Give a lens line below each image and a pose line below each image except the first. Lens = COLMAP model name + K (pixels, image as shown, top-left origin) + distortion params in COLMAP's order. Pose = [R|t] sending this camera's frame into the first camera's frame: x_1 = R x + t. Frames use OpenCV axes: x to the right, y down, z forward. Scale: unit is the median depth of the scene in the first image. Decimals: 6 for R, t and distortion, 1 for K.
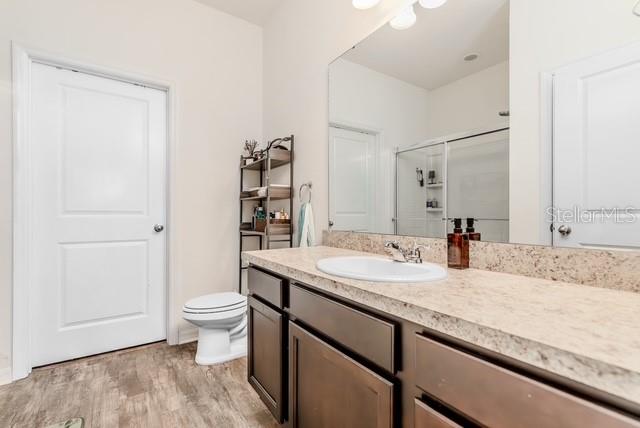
lens RADIAL K [[291.1, 0, 308.9], [0, 291.1, 212.8], [0, 0, 1]] dist [-0.001693, -0.000046]
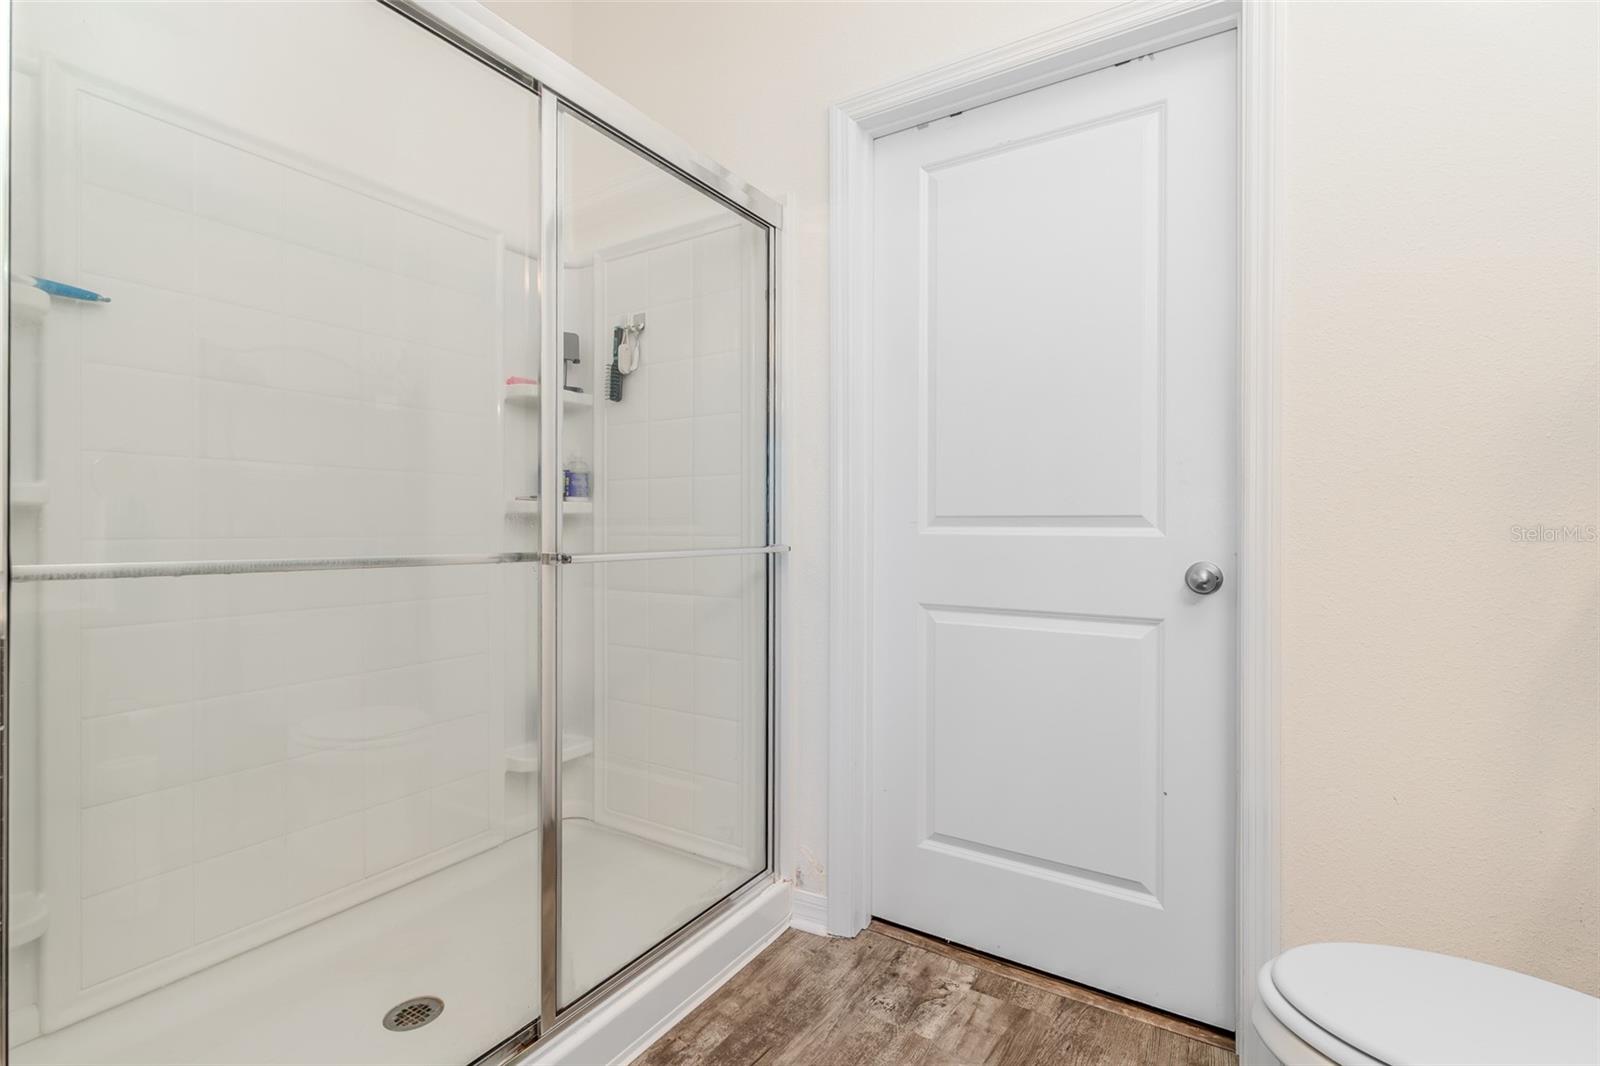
lens RADIAL K [[727.7, 0, 772.2], [0, 727.7, 530.1], [0, 0, 1]] dist [-0.001693, -0.000046]
pose [[0.398989, 0.002572, -0.916952, -0.097145], [0.006634, 0.999962, 0.005692, 0.003112], [0.916932, -0.008354, 0.398957, 0.459395]]
